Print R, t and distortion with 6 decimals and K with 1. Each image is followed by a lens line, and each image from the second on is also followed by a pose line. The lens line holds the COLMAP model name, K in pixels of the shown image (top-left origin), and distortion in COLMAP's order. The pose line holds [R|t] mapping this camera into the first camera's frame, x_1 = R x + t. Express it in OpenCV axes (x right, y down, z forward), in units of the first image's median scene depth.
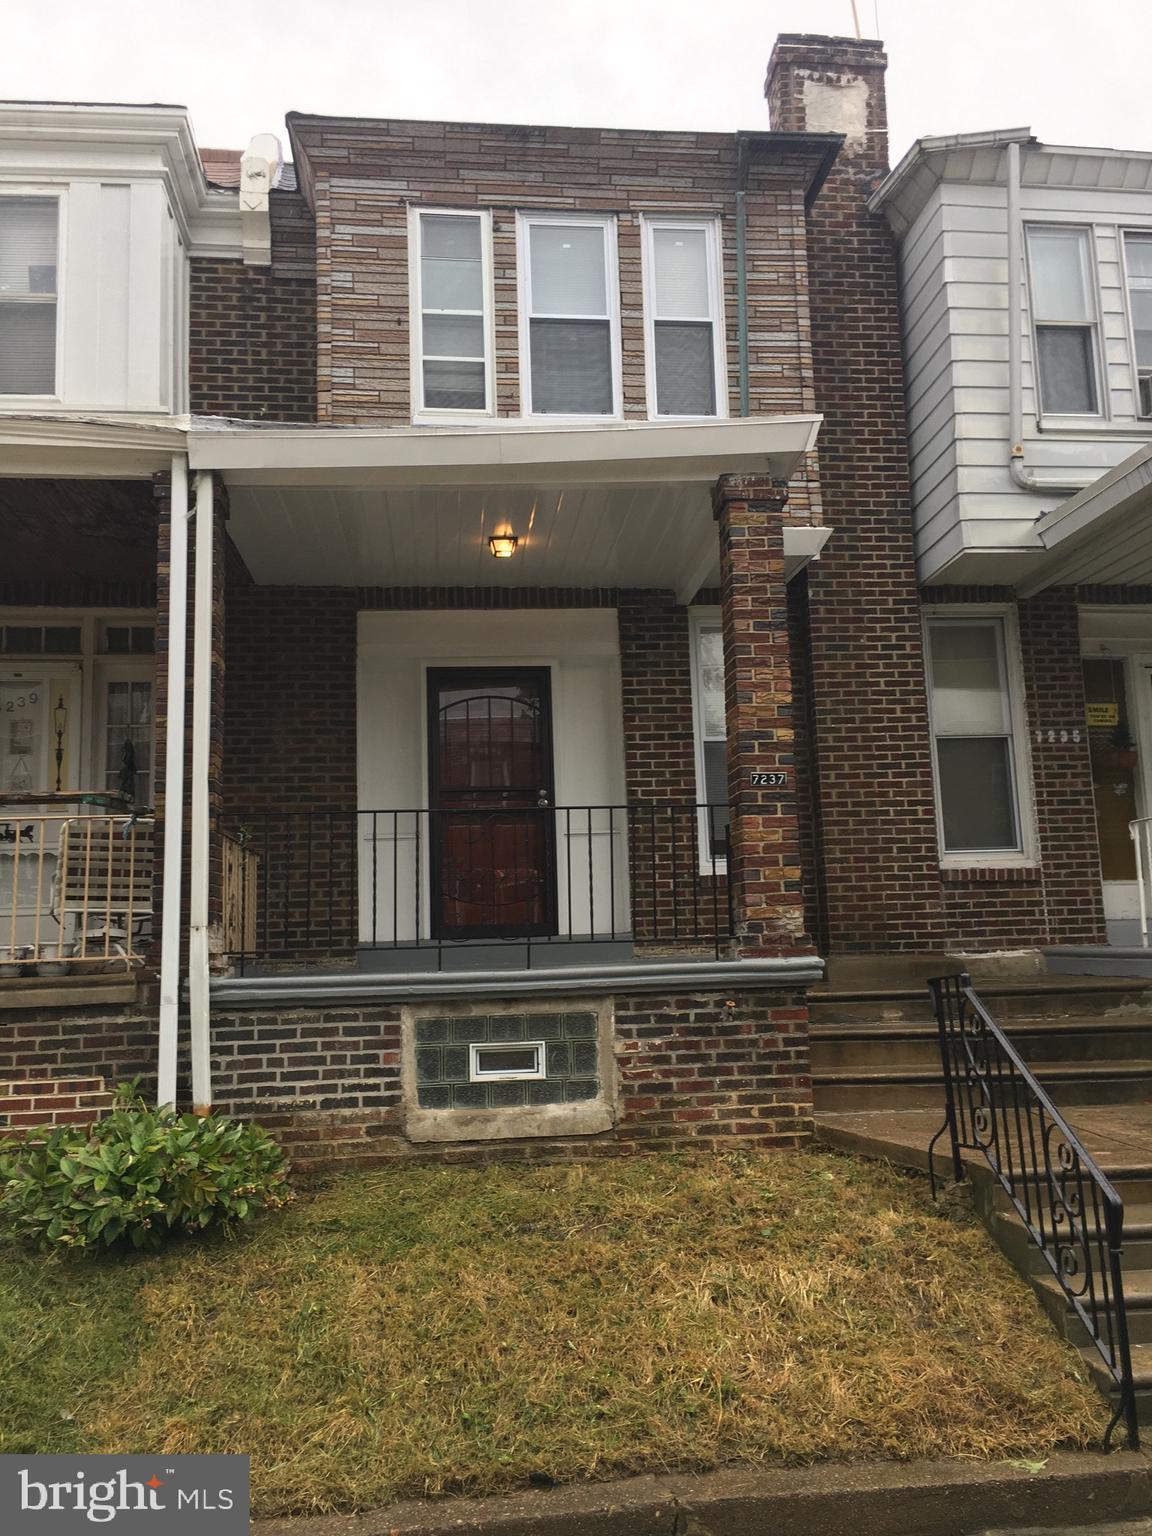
lens RADIAL K [[1316.9, 0, 571.3], [0, 1316.9, 768.1], [0, 0, 1]] dist [0.081926, -0.118290]
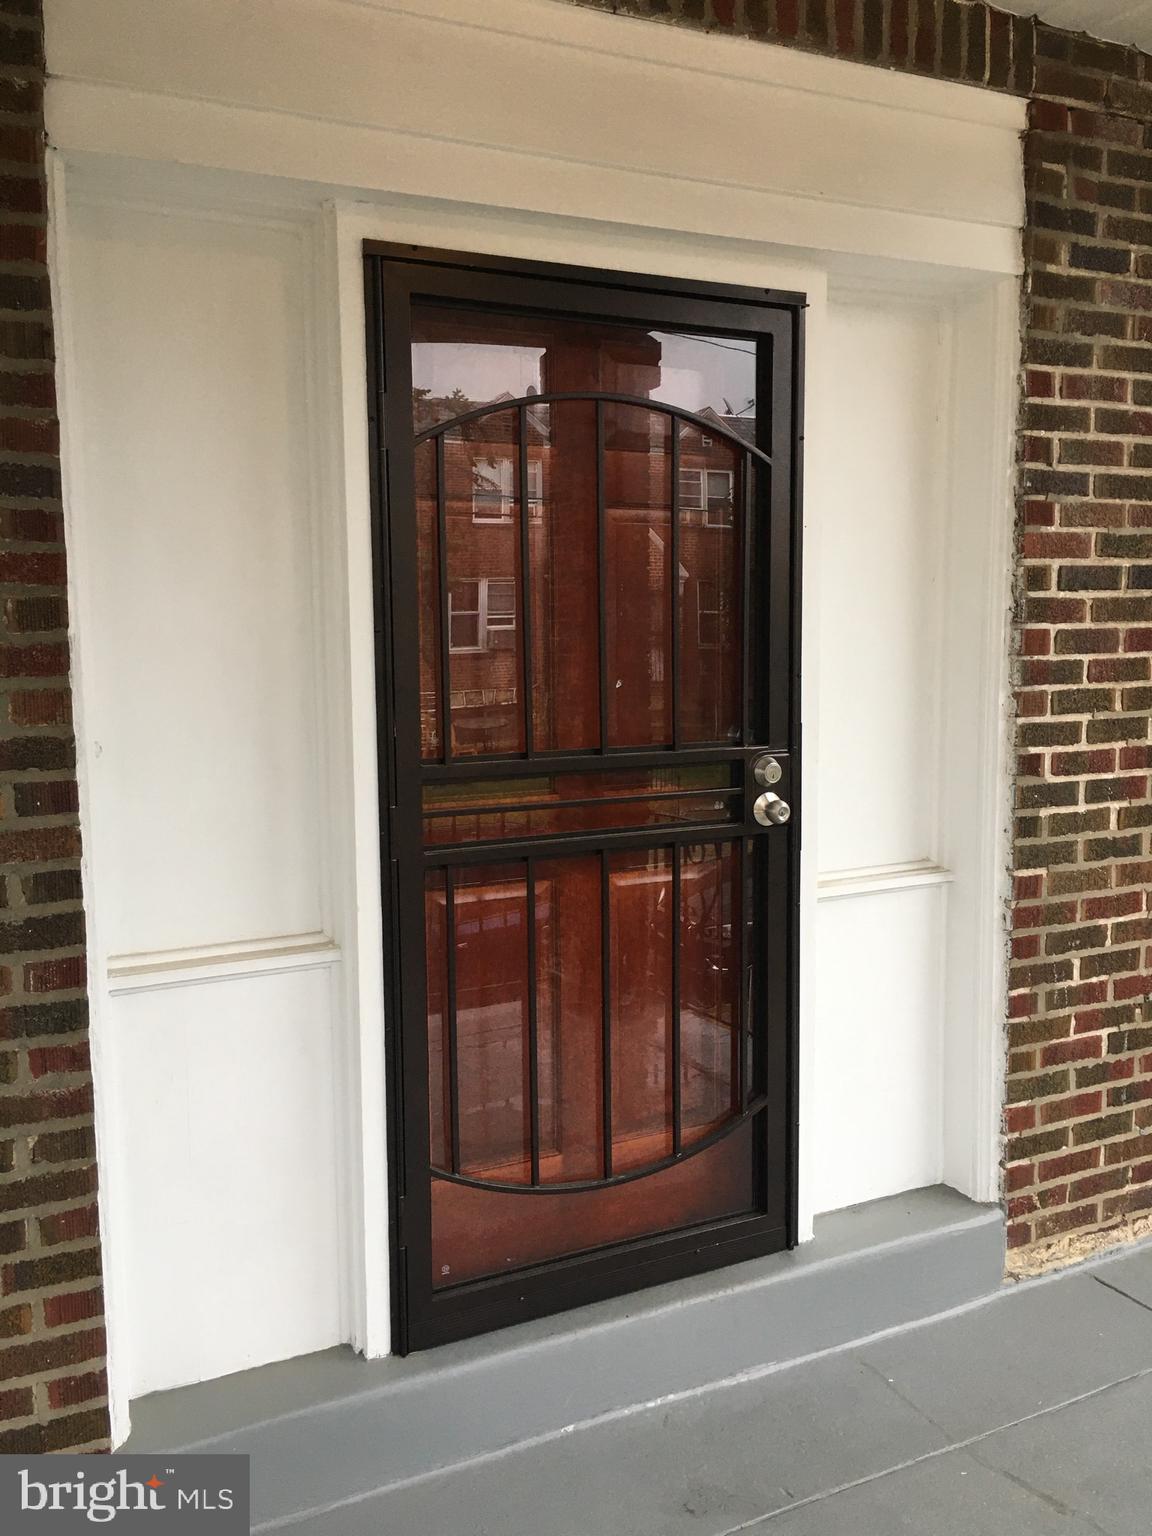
lens RADIAL K [[1316.9, 0, 575.1], [0, 1316.9, 769.7], [0, 0, 1]] dist [0.081926, -0.118290]
pose [[0.935600, -0.015893, 0.352705, -0.158156], [-0.072998, 0.968693, 0.237288, -0.044843], [-0.345434, -0.247753, 0.905148, 0.753509]]
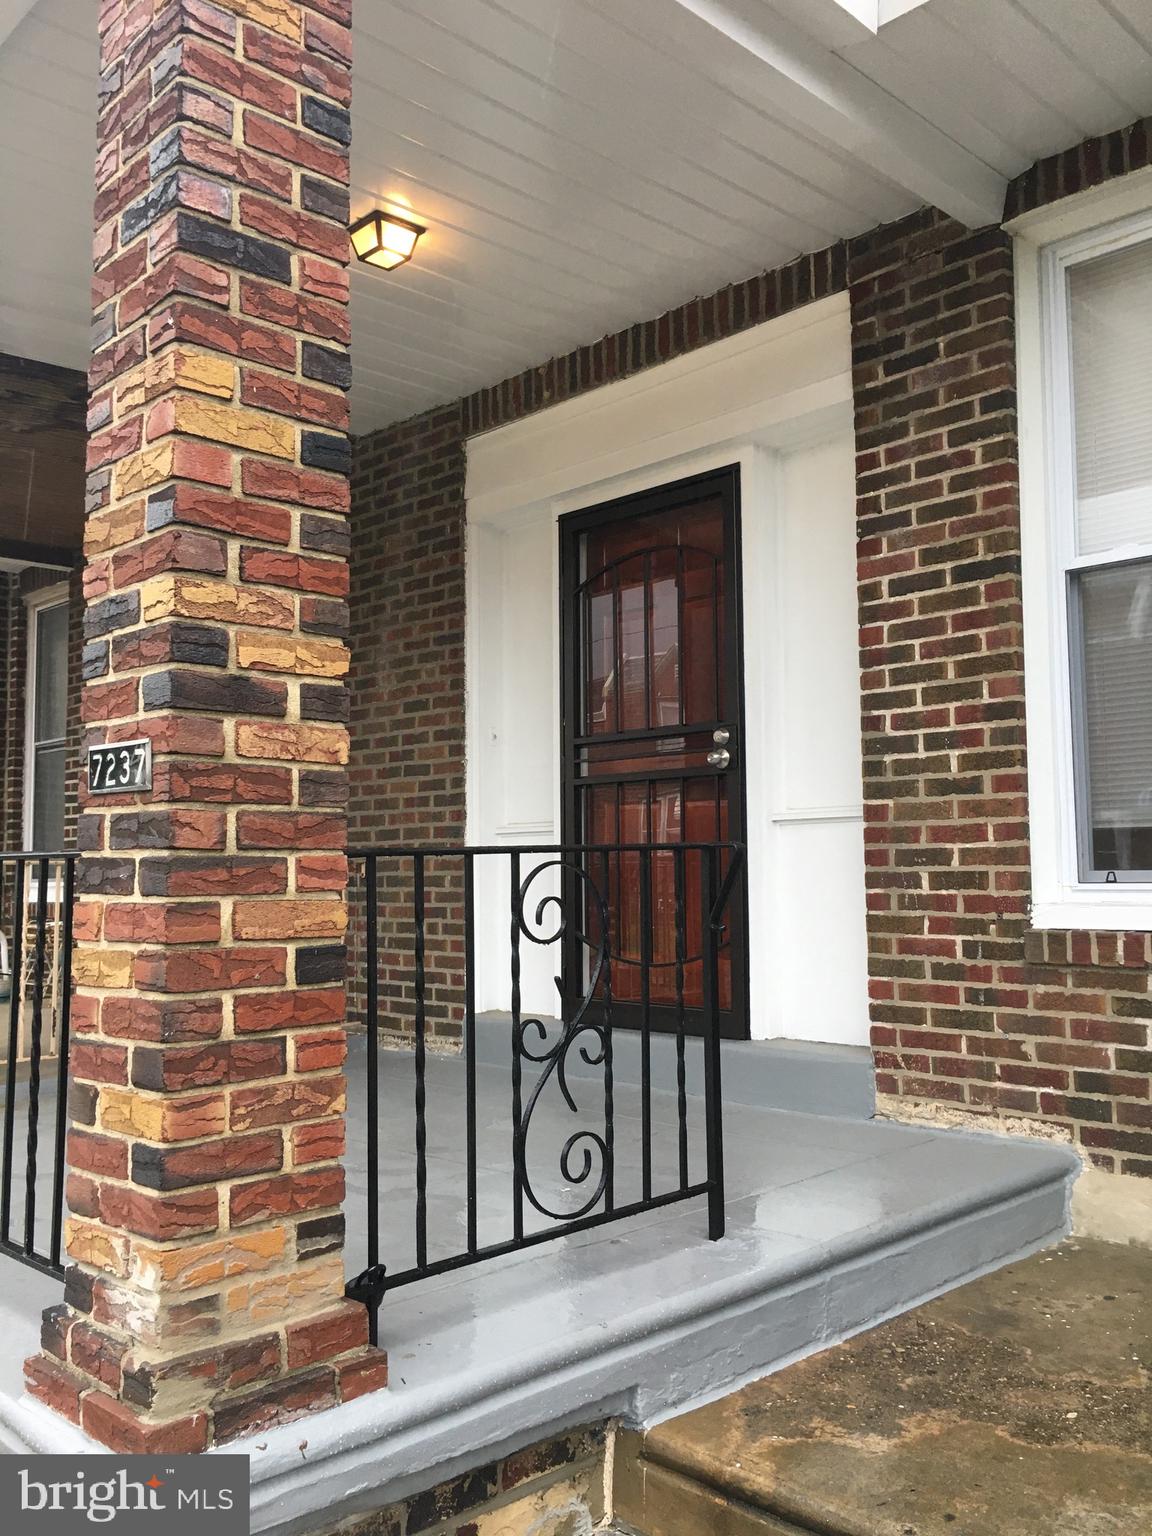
lens RADIAL K [[1316.9, 0, 581.4], [0, 1316.9, 763.3], [0, 0, 1]] dist [0.081926, -0.118290]
pose [[0.618687, -0.038361, -0.784700, 0.317205], [0.111409, 0.992997, 0.039295, 0.004224], [0.777698, -0.111734, 0.618629, 0.659610]]
